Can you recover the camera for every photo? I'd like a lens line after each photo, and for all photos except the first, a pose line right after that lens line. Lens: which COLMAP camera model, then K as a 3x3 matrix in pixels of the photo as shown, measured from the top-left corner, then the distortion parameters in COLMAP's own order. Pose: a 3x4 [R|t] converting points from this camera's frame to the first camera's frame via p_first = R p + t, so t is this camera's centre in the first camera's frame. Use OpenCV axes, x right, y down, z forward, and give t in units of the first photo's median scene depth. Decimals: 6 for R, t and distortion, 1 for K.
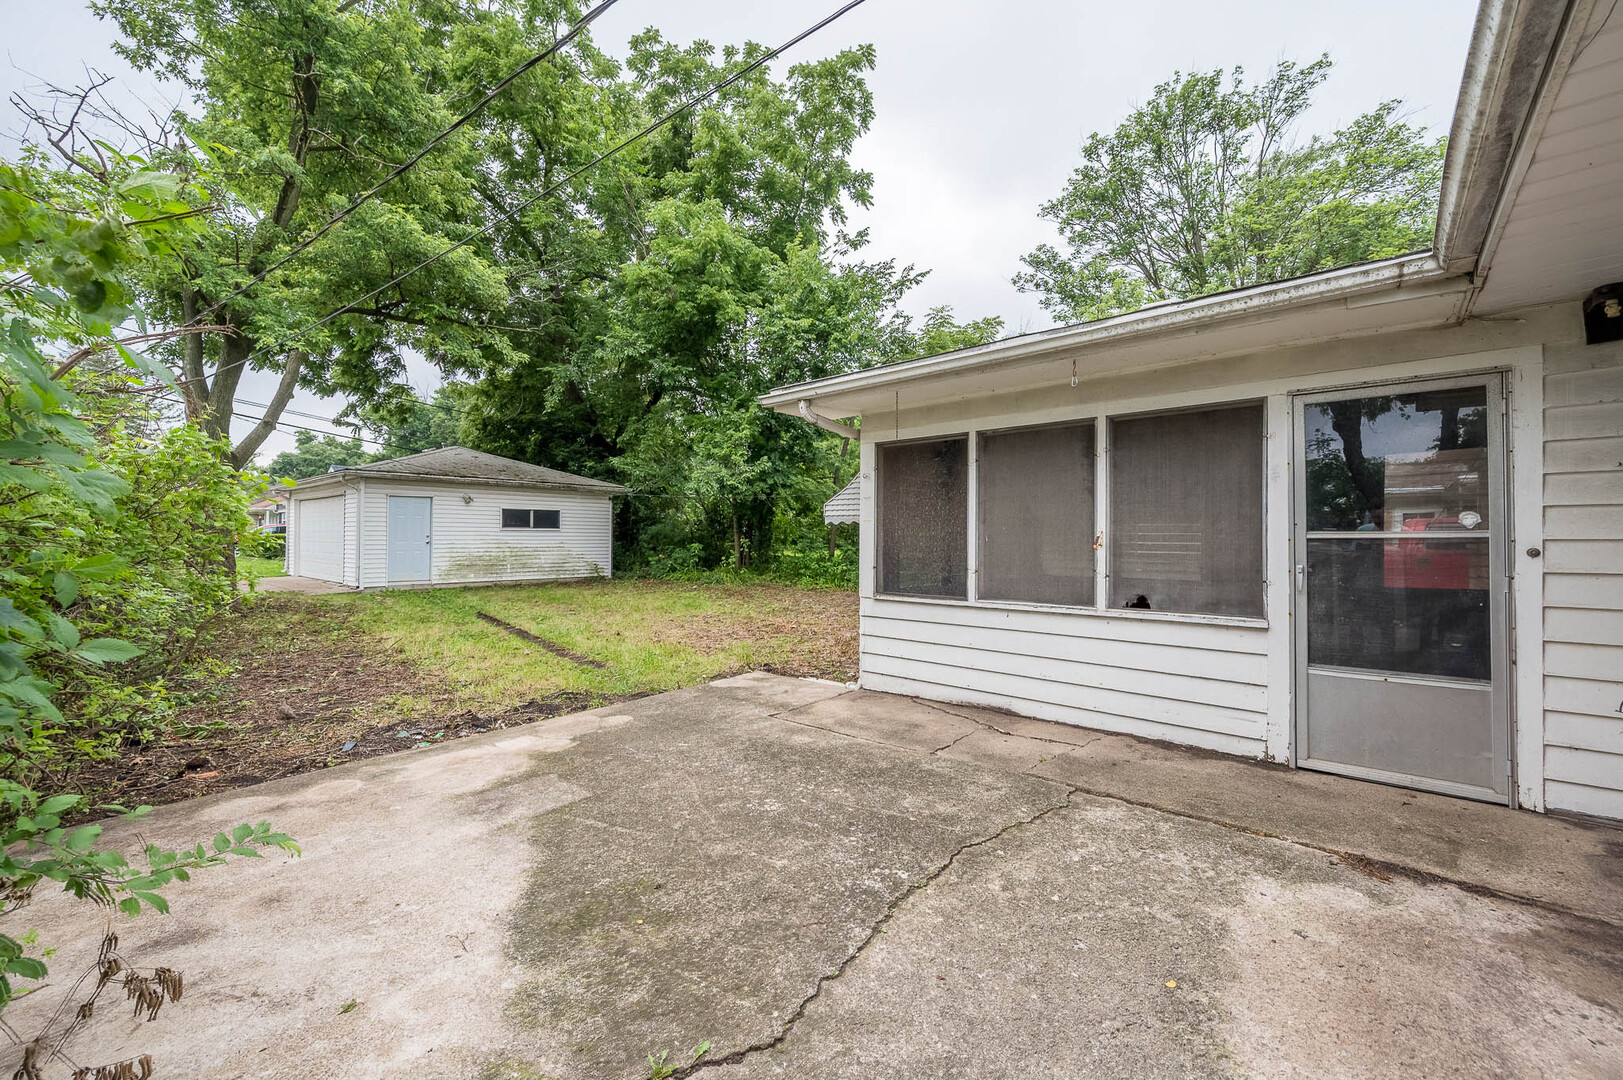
lens RADIAL K [[643.1, 0, 808.3], [0, 643.1, 540.0], [0, 0, 1]] dist [-0.003029, -0.000189]
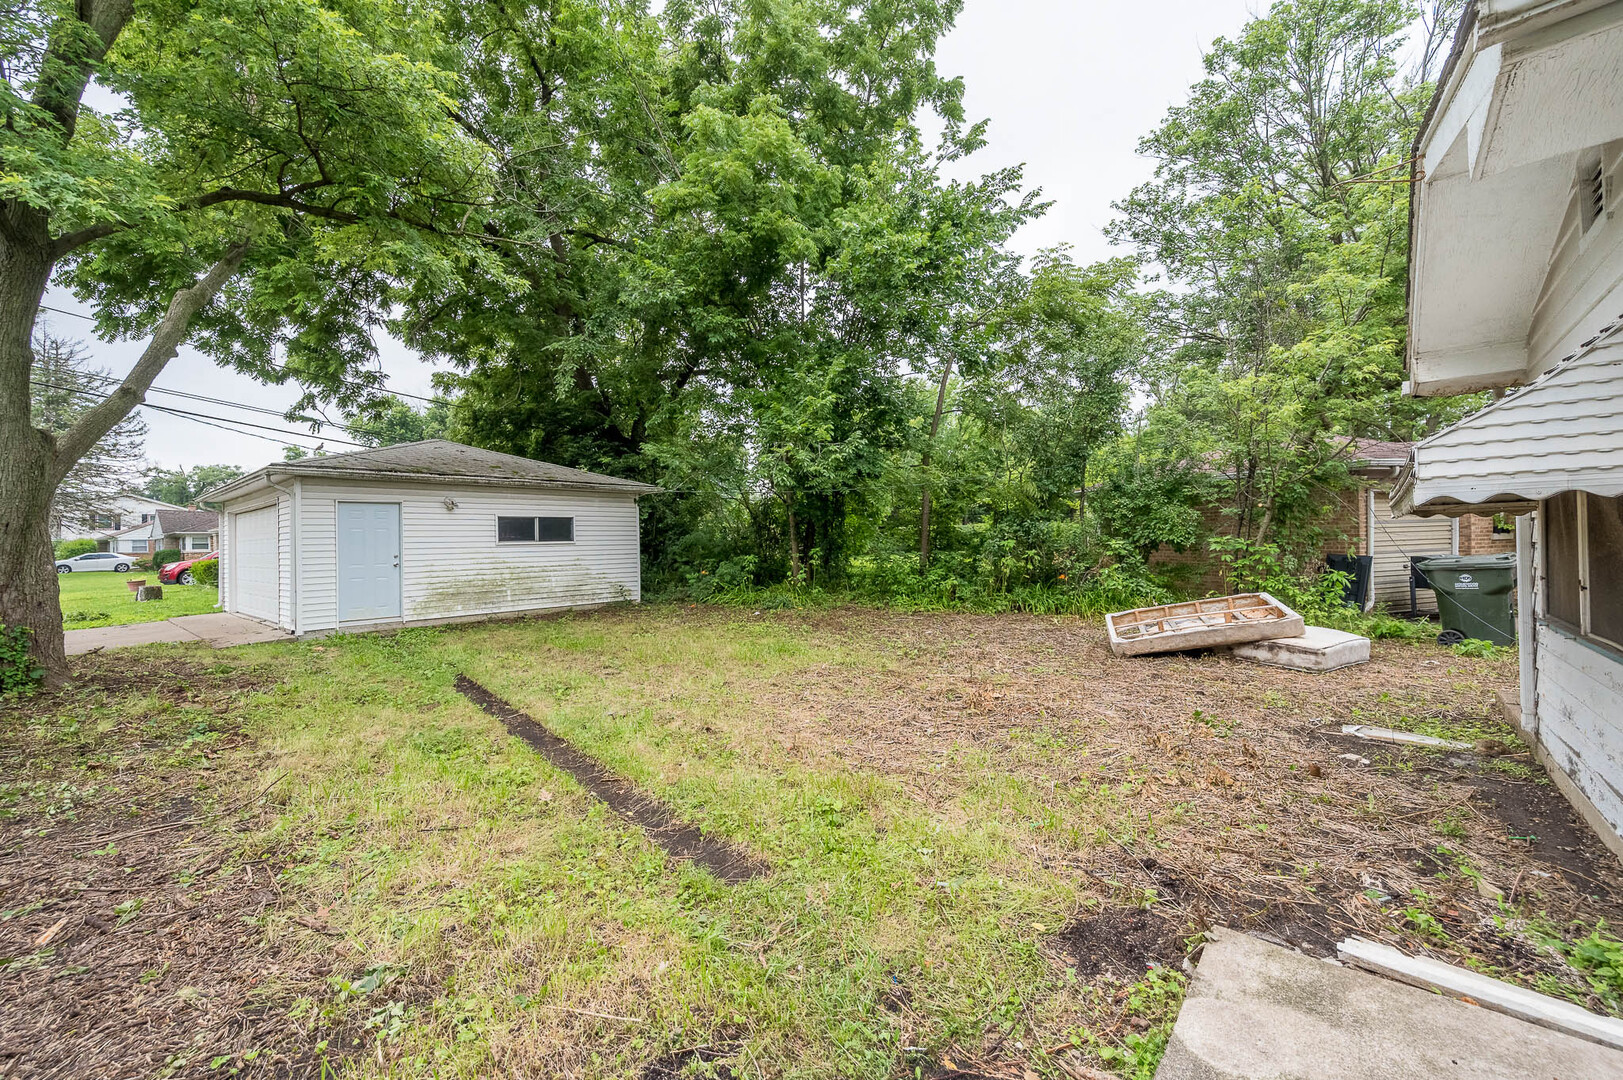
lens RADIAL K [[643.1, 0, 816.8], [0, 643.1, 538.6], [0, 0, 1]] dist [-0.003029, -0.000189]
pose [[0.999550, -0.028168, 0.010346, -0.097617], [0.028284, 0.999536, -0.011303, -0.003504], [-0.010023, 0.011591, 0.999883, 0.214812]]
